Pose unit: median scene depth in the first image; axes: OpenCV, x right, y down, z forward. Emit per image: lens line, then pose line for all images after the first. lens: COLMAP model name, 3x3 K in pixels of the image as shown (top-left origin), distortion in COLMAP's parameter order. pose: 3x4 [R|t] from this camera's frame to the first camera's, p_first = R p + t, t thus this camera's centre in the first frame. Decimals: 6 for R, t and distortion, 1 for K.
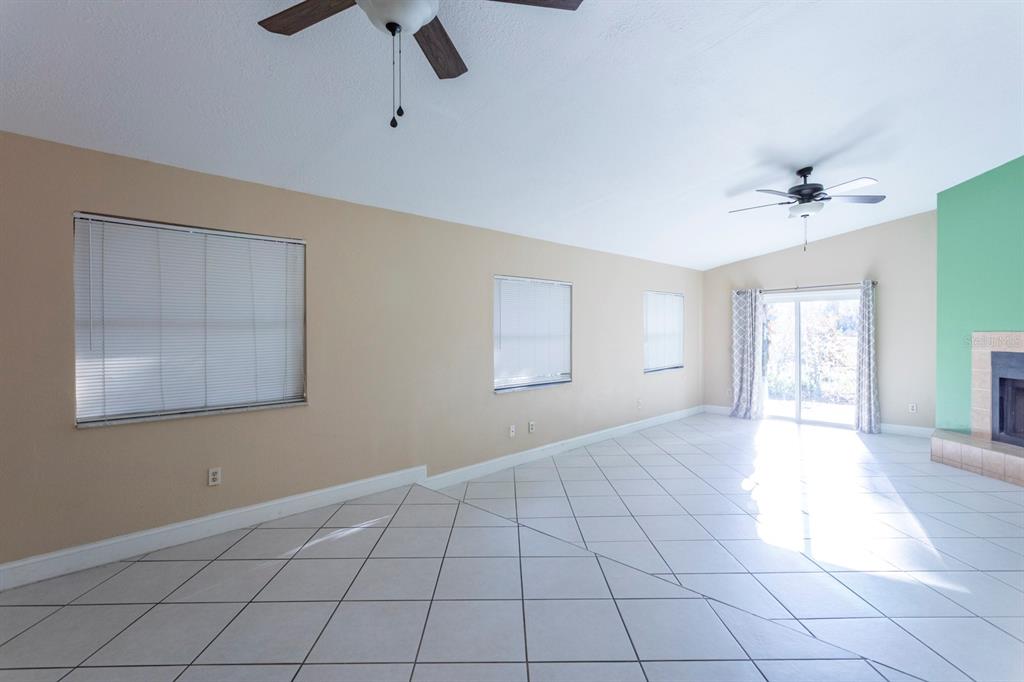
lens RADIAL K [[477.9, 0, 504.5], [0, 477.9, 335.6], [0, 0, 1]] dist [0.000126, 0.001390]
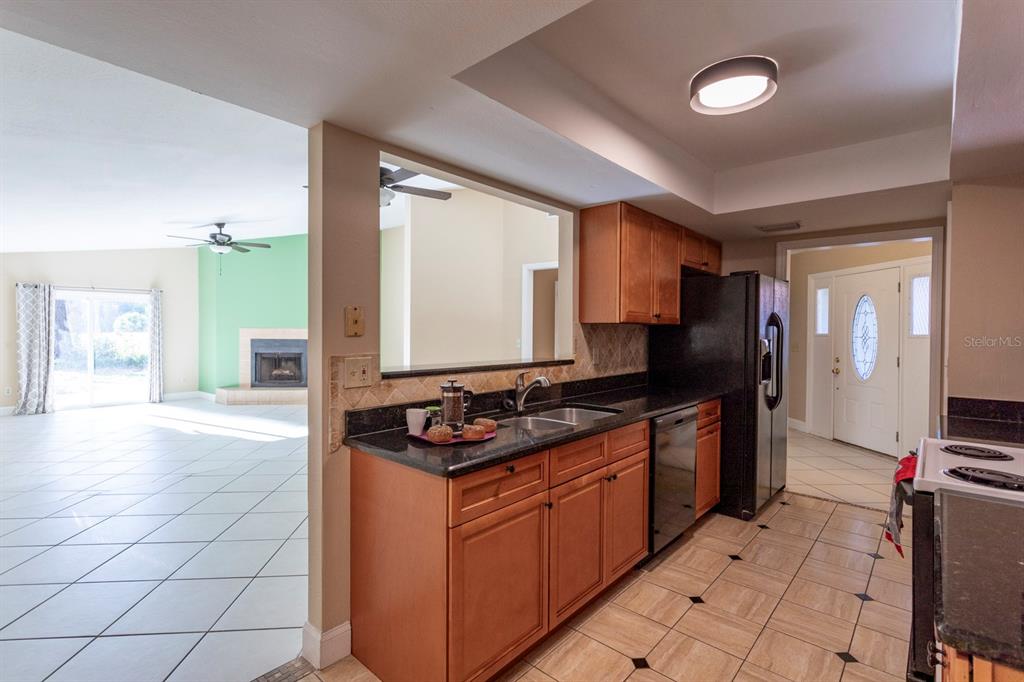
lens RADIAL K [[477.9, 0, 504.5], [0, 477.9, 335.6], [0, 0, 1]] dist [0.000126, 0.001390]
pose [[-0.070517, -0.008945, 0.997470, -0.656340], [0.001272, 0.999958, 0.009057, 0.004323], [-0.997510, 0.001907, -0.070503, 0.120138]]
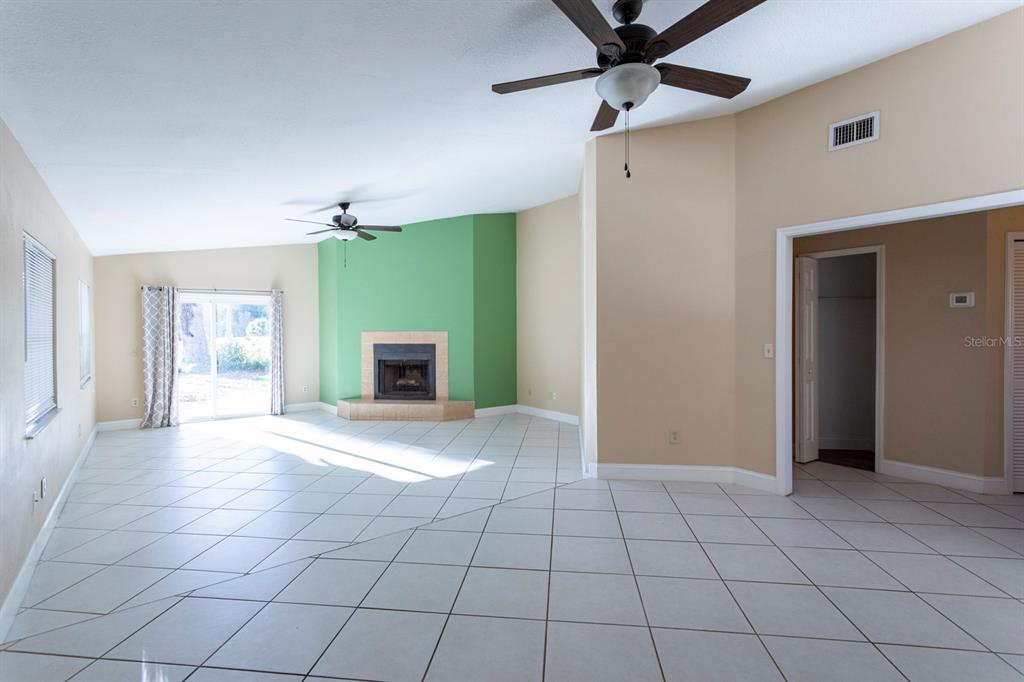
lens RADIAL K [[477.9, 0, 504.5], [0, 477.9, 335.6], [0, 0, 1]] dist [0.000126, 0.001390]
pose [[0.121280, -0.007594, 0.992589, -0.384881], [0.012117, 0.999908, 0.006170, 0.000918], [-0.992544, 0.011279, 0.121361, 0.279157]]
